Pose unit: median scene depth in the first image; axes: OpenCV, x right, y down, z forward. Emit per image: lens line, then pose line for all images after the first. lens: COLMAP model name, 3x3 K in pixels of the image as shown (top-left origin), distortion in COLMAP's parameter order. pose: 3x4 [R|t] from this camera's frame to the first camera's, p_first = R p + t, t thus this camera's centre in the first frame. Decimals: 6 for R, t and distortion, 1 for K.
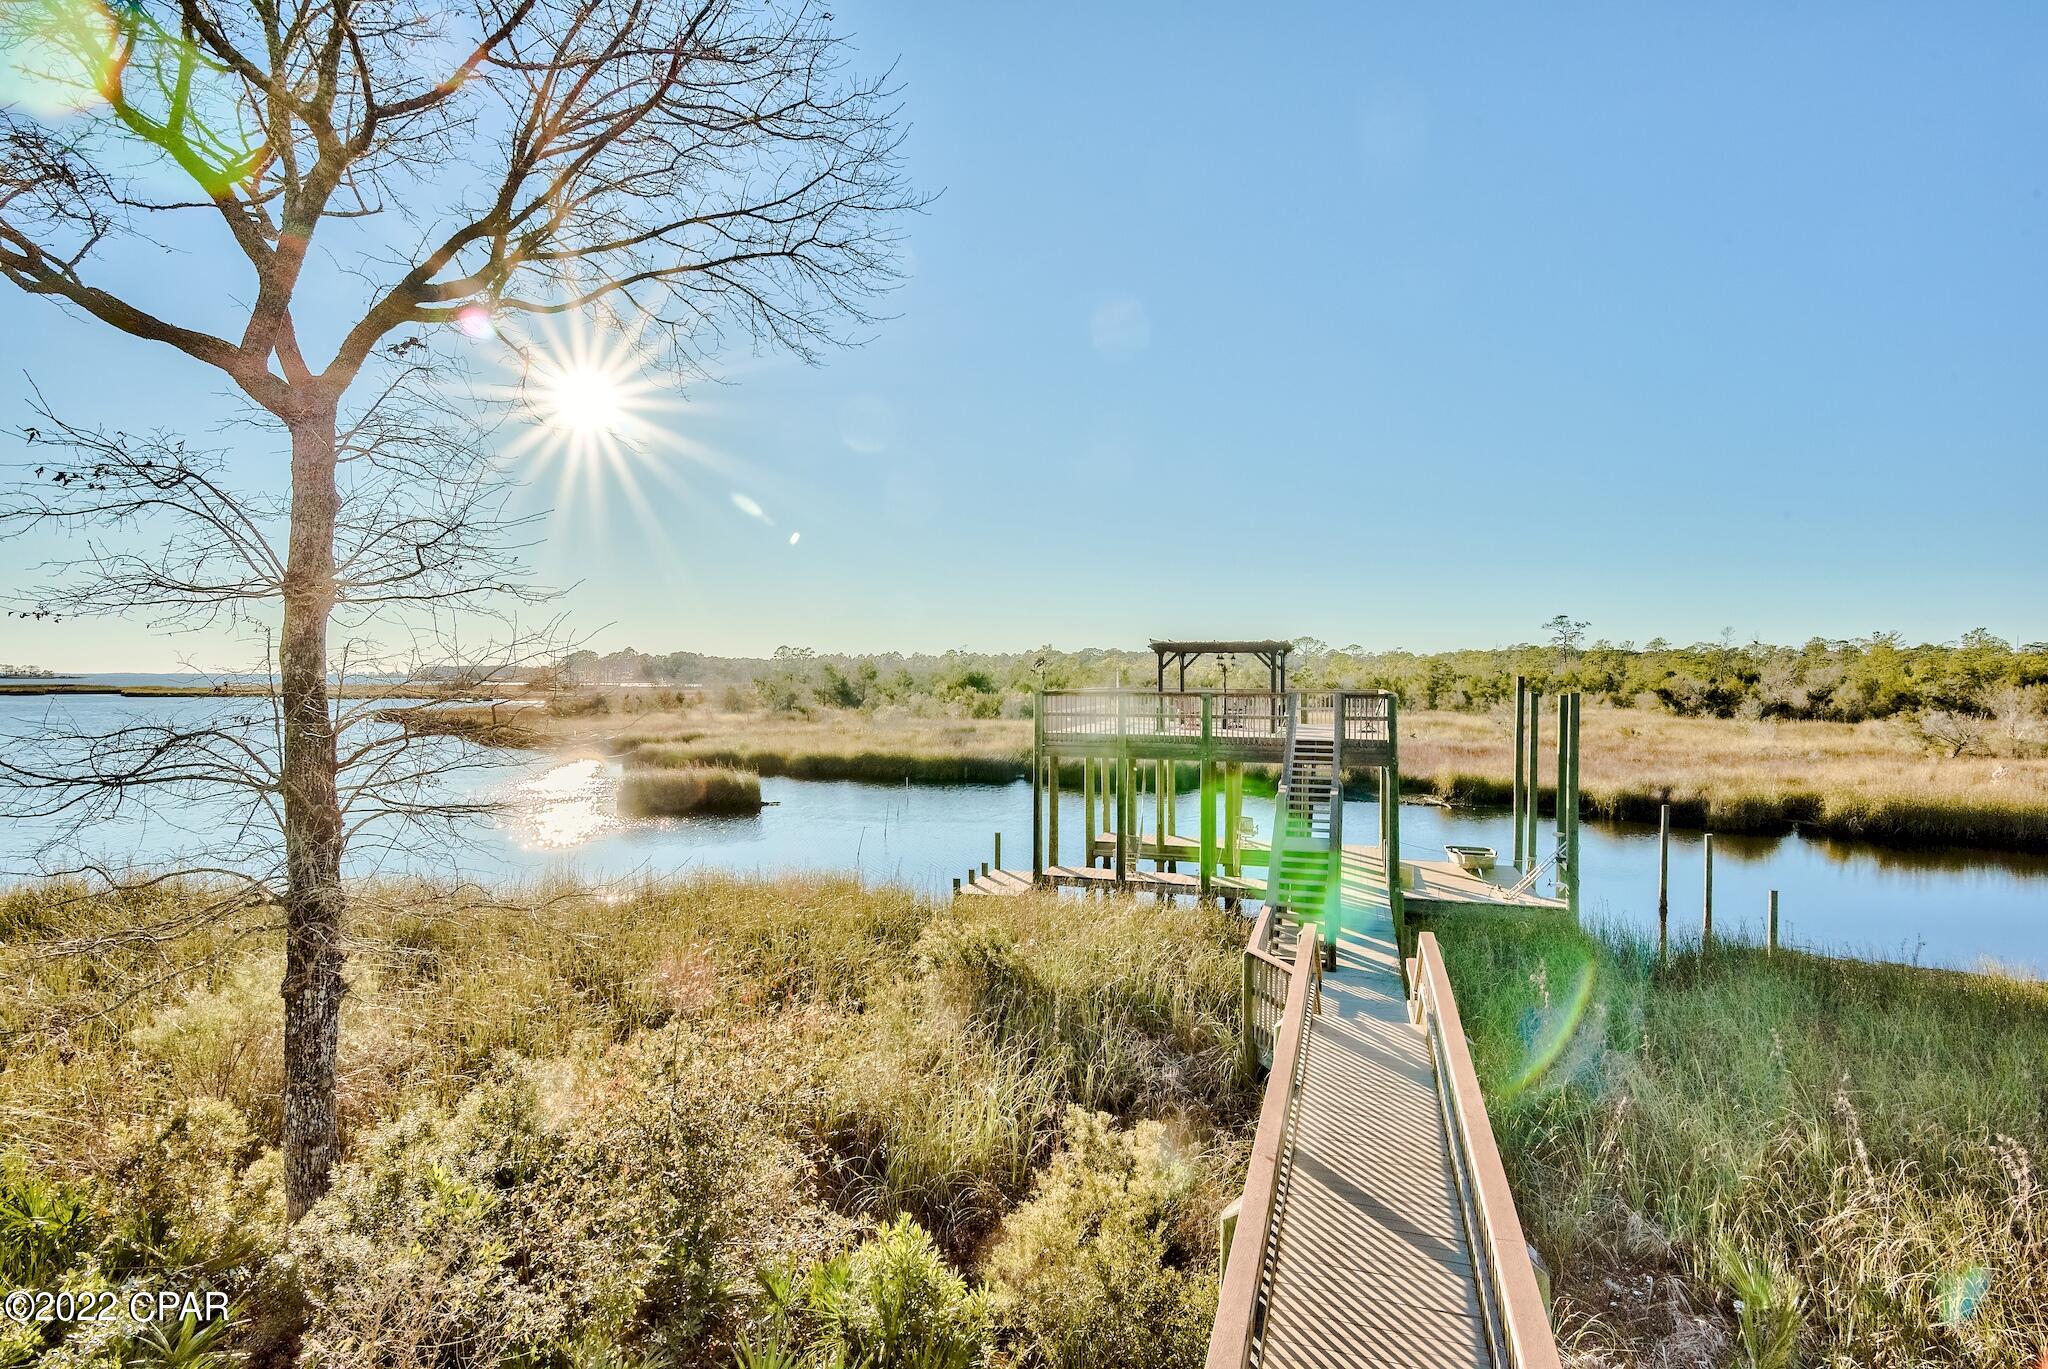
lens RADIAL K [[1004.2, 0, 1017.1], [0, 1004.2, 679.5], [0, 0, 1]] dist [-0.005767, 0.000596]
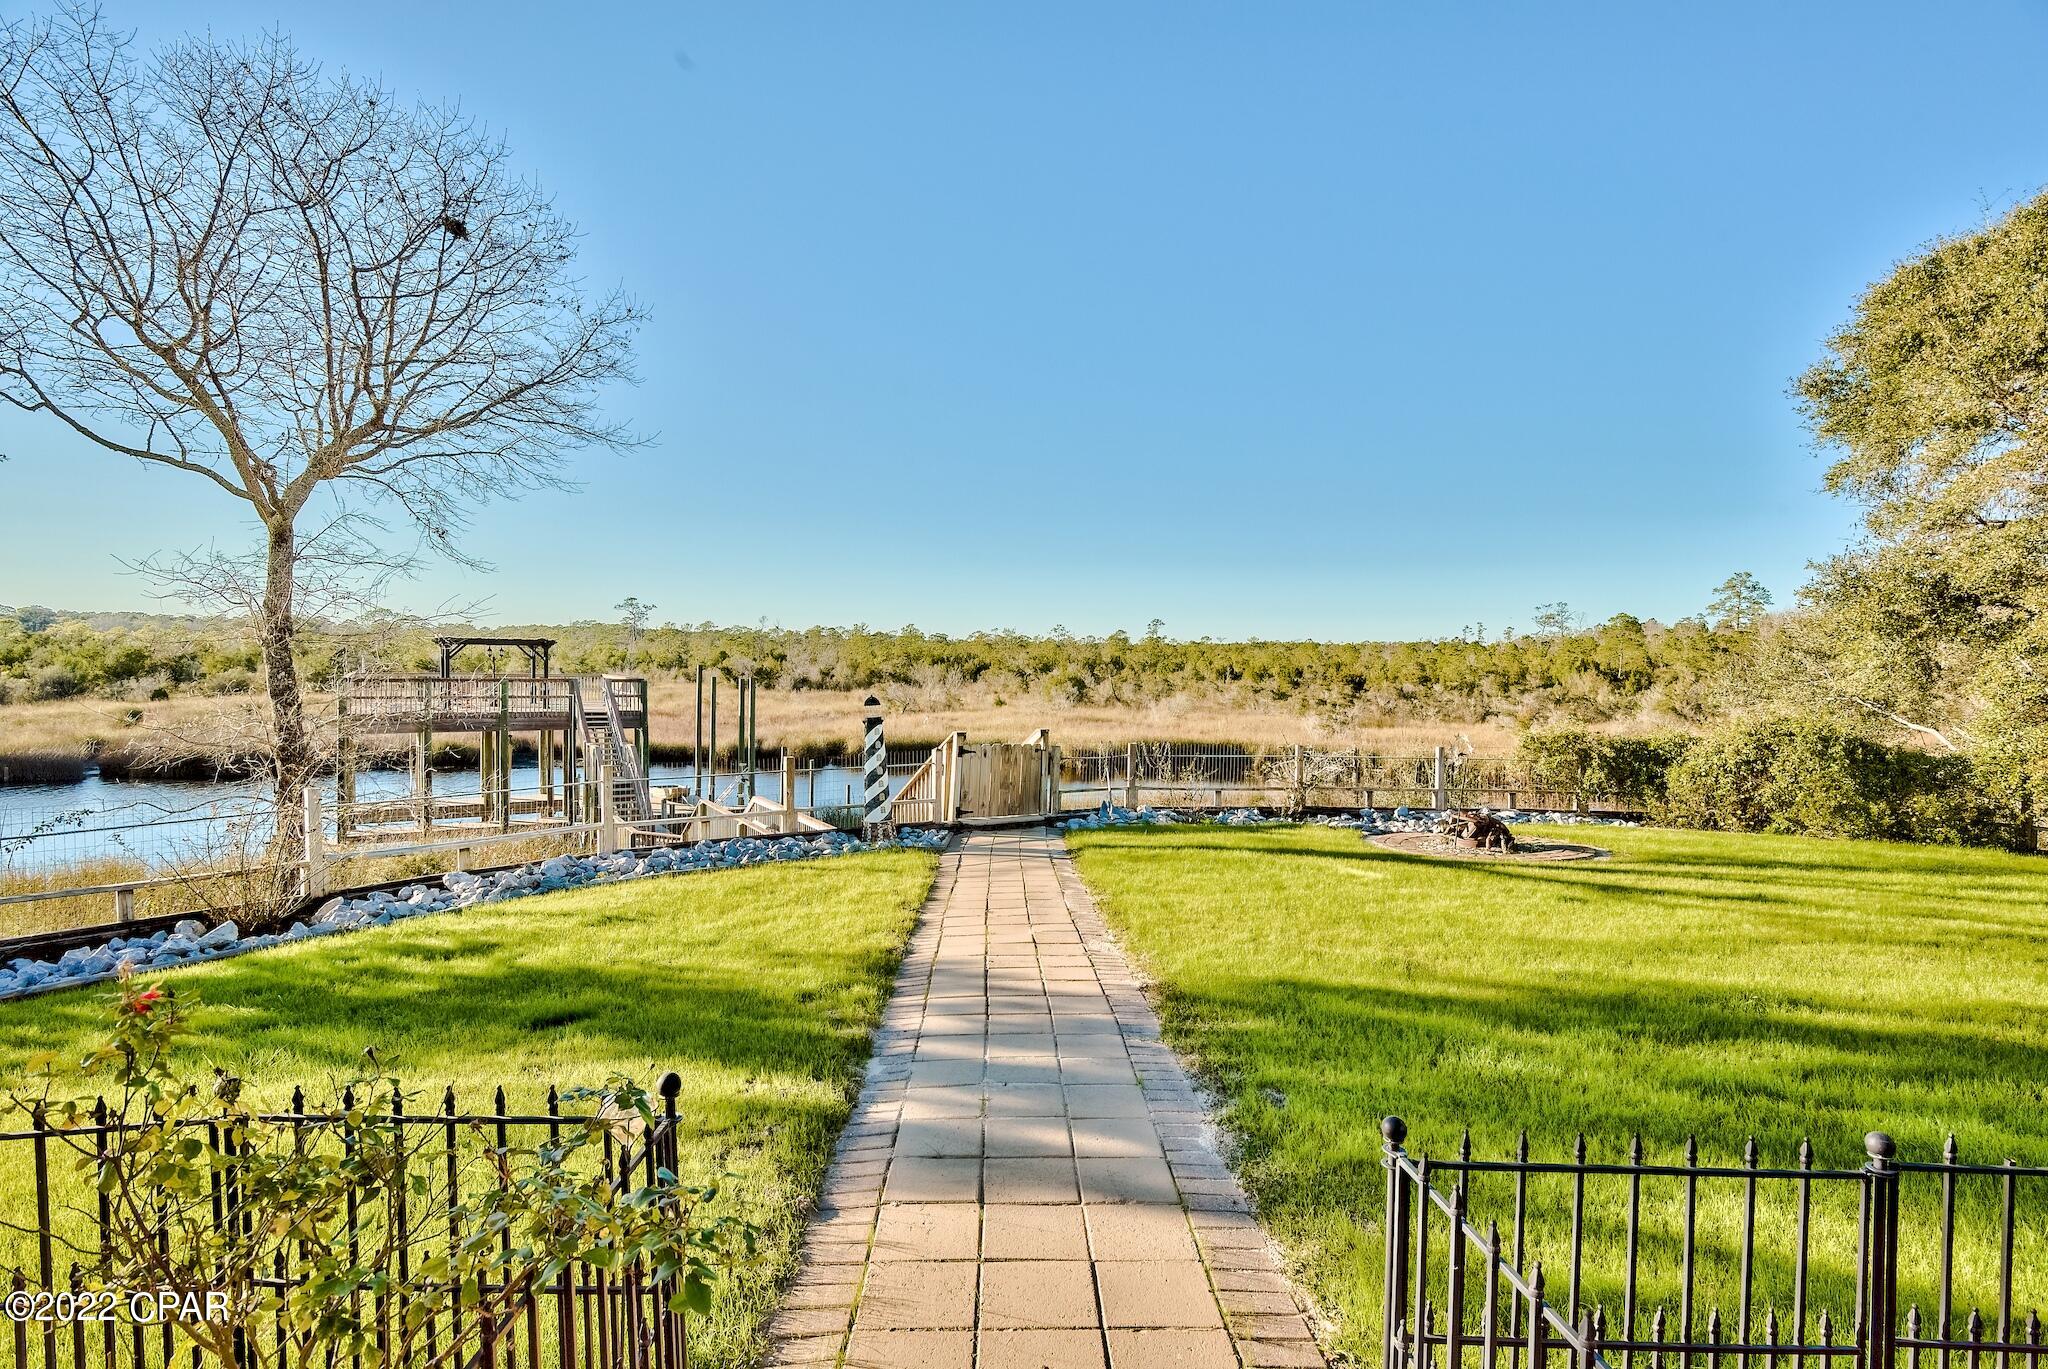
lens RADIAL K [[1004.2, 0, 1023.6], [0, 1004.2, 678.3], [0, 0, 1]] dist [-0.005767, 0.000596]
pose [[0.636228, -0.007154, 0.771468, -1.405517], [-0.011672, 0.999753, 0.018897, -0.073980], [-0.771413, -0.021027, 0.635988, -1.291666]]
